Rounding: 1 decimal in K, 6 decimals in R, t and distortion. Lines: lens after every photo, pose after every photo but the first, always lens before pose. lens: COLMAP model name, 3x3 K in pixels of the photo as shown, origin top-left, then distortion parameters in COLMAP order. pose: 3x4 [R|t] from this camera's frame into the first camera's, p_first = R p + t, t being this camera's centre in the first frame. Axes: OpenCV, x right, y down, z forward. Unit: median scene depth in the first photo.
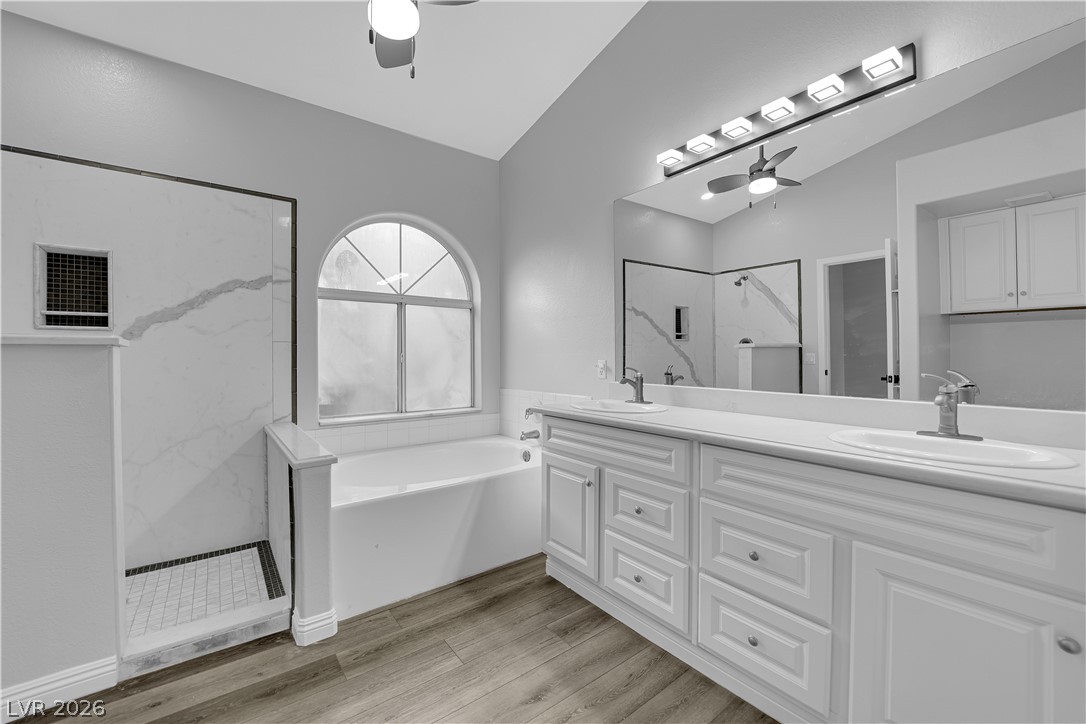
lens RADIAL K [[435.9, 0, 543.5], [0, 435.9, 359.4], [0, 0, 1]] dist [-0.012410, -0.002002]
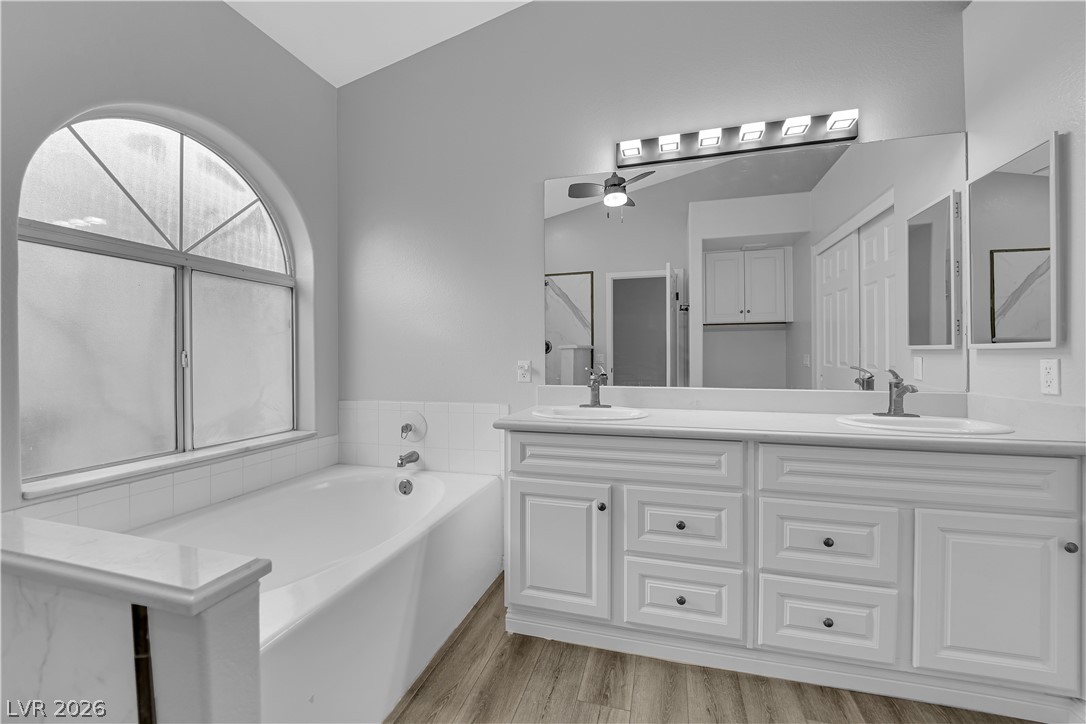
lens RADIAL K [[435.9, 0, 543.5], [0, 435.9, 359.1], [0, 0, 1]] dist [-0.012410, -0.002002]
pose [[0.797460, -0.005124, 0.603351, -0.419583], [0.006165, 0.999981, 0.000343, -0.001764], [-0.603341, 0.003447, 0.797476, 0.337710]]
